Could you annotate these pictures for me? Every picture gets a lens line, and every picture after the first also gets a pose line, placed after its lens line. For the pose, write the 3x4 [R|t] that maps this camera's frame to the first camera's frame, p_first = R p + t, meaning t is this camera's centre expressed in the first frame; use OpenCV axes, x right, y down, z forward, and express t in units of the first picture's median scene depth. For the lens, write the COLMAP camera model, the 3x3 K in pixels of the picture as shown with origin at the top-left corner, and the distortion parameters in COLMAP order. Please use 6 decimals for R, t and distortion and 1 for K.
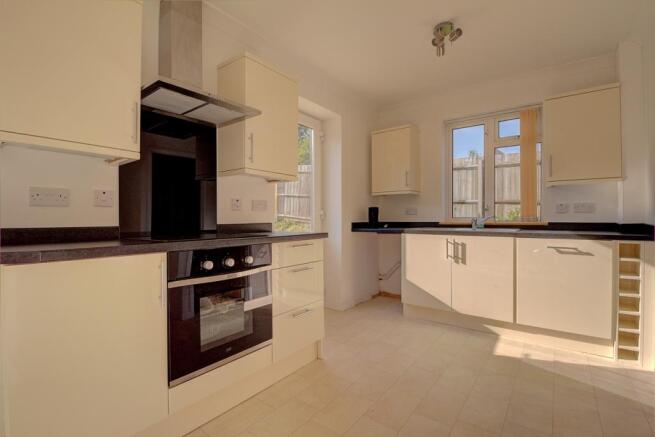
lens RADIAL K [[299.5, 0, 327.5], [0, 299.5, 218.5], [0, 0, 1]] dist [0.028667, -0.000249]
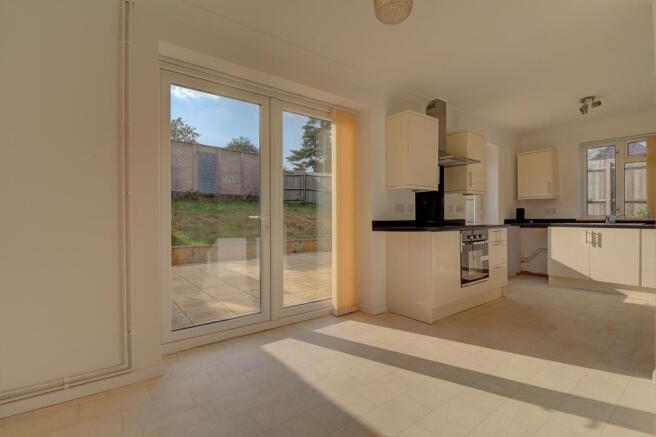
lens RADIAL K [[307.1, 0, 328.0], [0, 307.1, 218.5], [0, 0, 1]] dist [-0.003887, -0.001392]
pose [[0.965838, -0.001163, -0.259144, -0.396704], [0.002694, 0.999981, 0.005552, -0.000709], [0.259133, -0.006060, 0.965823, -0.703513]]
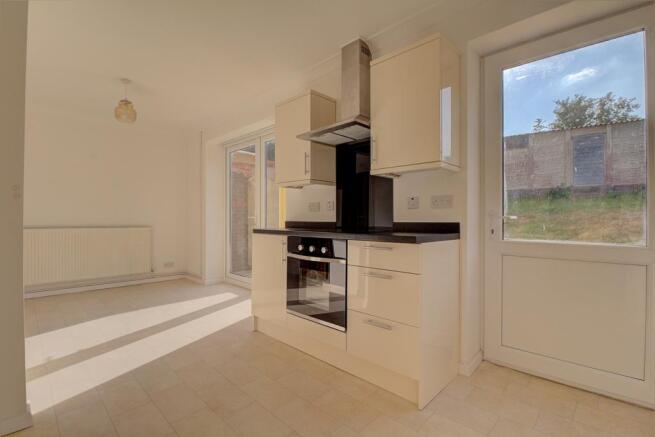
lens RADIAL K [[306.7, 0, 327.5], [0, 306.7, 218.5], [0, 0, 1]] dist [-0.003887, -0.001392]
pose [[-0.113725, 0.003144, -0.993507, 0.542439], [-0.000662, 0.999995, 0.003240, 0.001353], [0.993512, 0.001027, -0.113722, 0.632391]]
